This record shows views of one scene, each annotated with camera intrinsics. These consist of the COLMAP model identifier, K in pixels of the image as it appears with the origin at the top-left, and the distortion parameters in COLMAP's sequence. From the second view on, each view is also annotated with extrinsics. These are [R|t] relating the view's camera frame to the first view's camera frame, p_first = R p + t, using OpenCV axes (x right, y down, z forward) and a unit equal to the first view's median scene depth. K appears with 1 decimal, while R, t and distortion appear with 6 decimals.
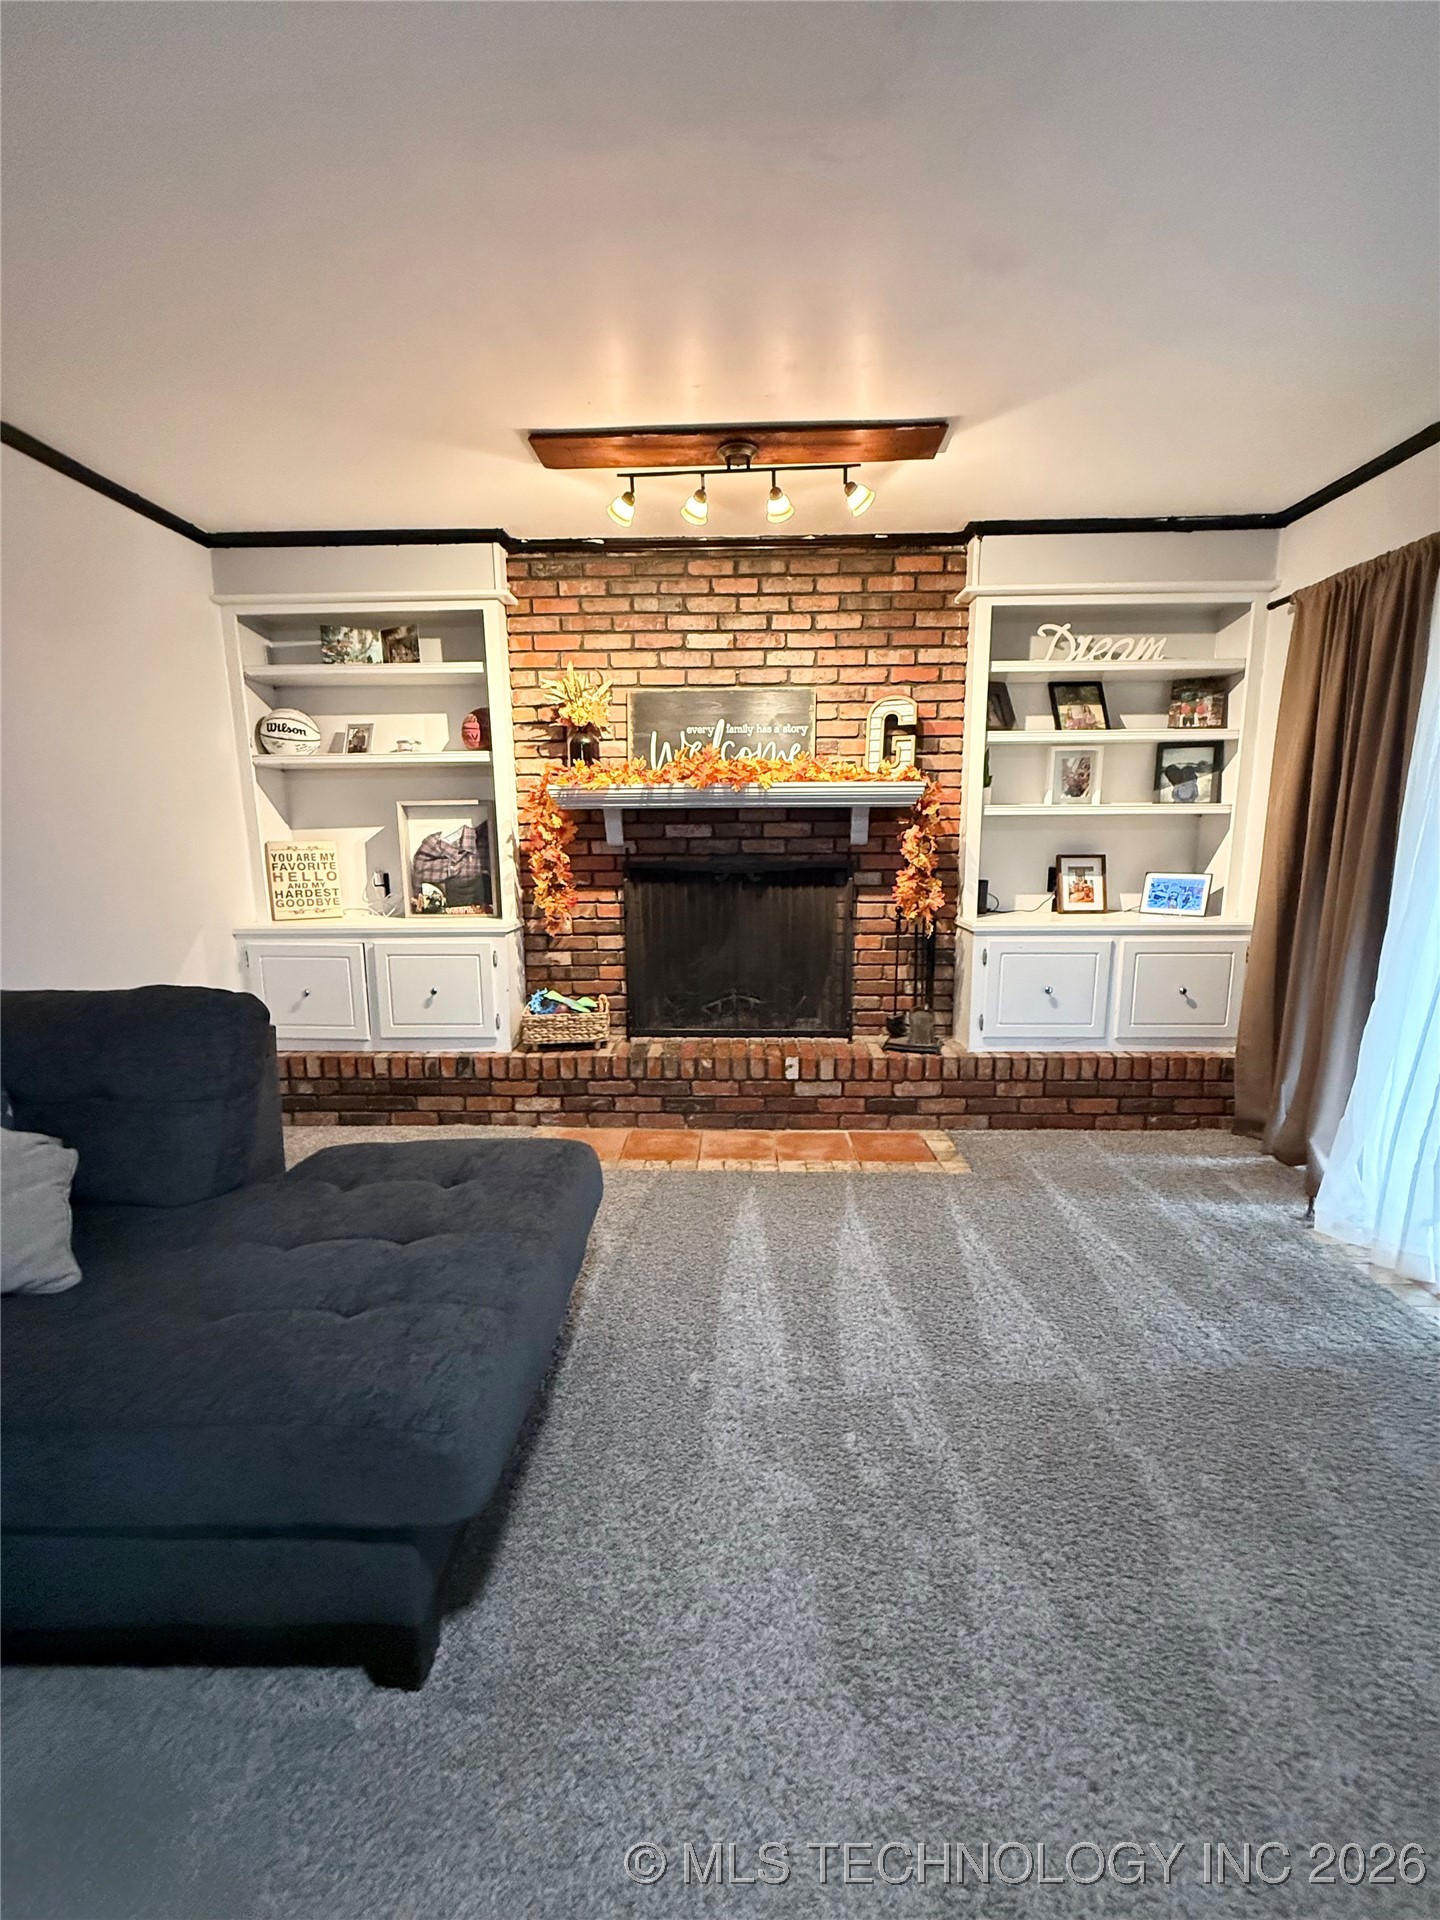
lens RADIAL K [[767.2, 0, 717.7], [0, 767.2, 957.0], [0, 0, 1]] dist [0.000194, 0.000679]
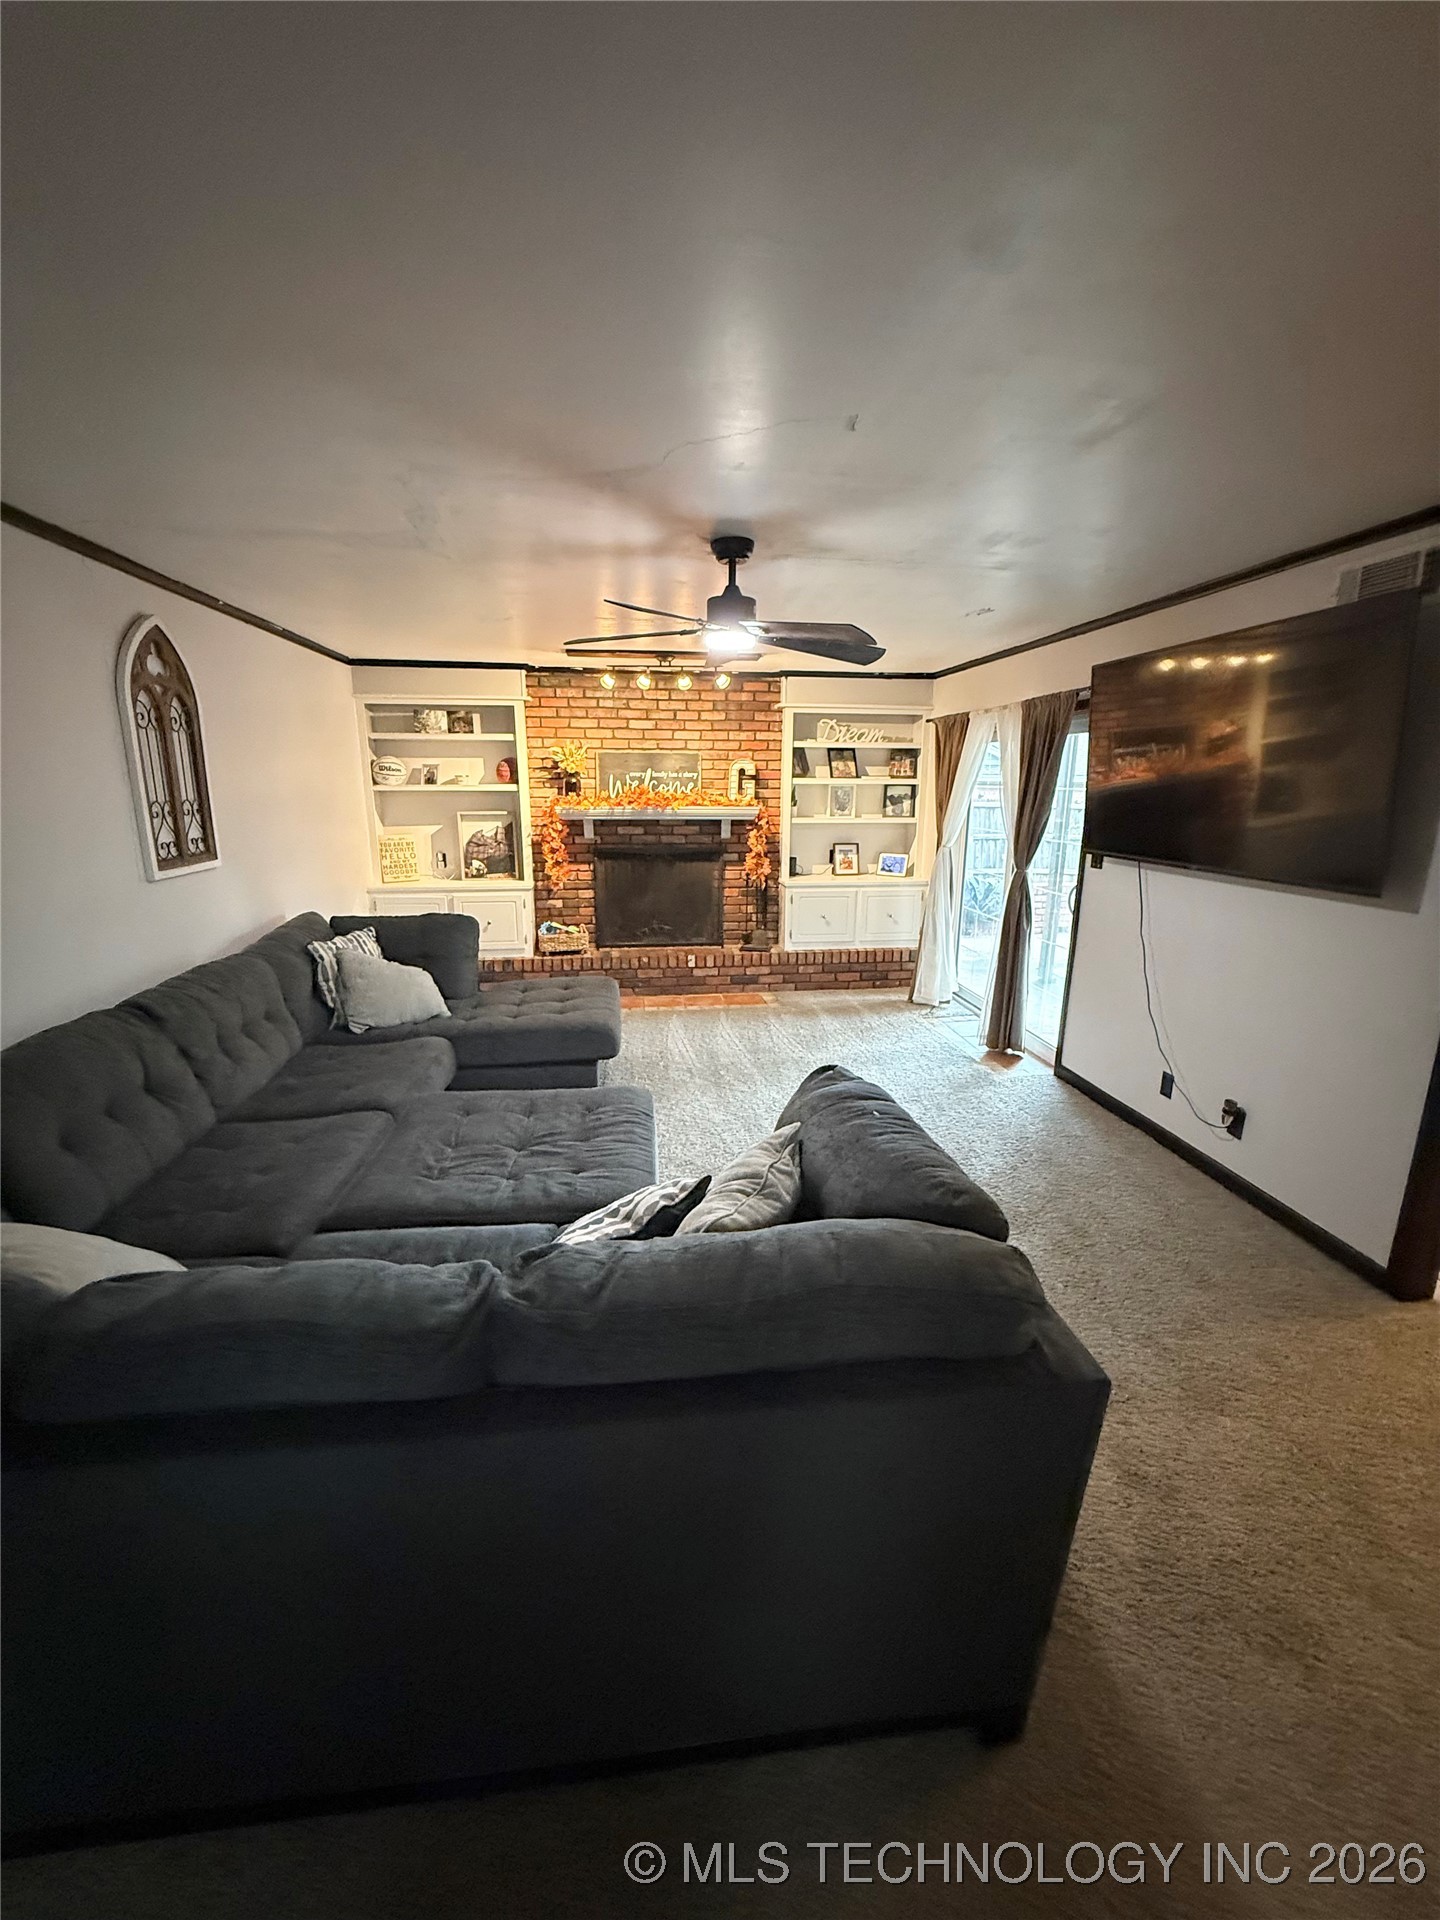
lens RADIAL K [[767.2, 0, 712.4], [0, 767.2, 956.1], [0, 0, 1]] dist [0.000194, 0.000679]
pose [[0.988178, -0.022631, 0.151631, -0.131267], [0.013792, 0.998157, 0.059098, 0.024250], [-0.152689, -0.056309, 0.986669, -0.818947]]
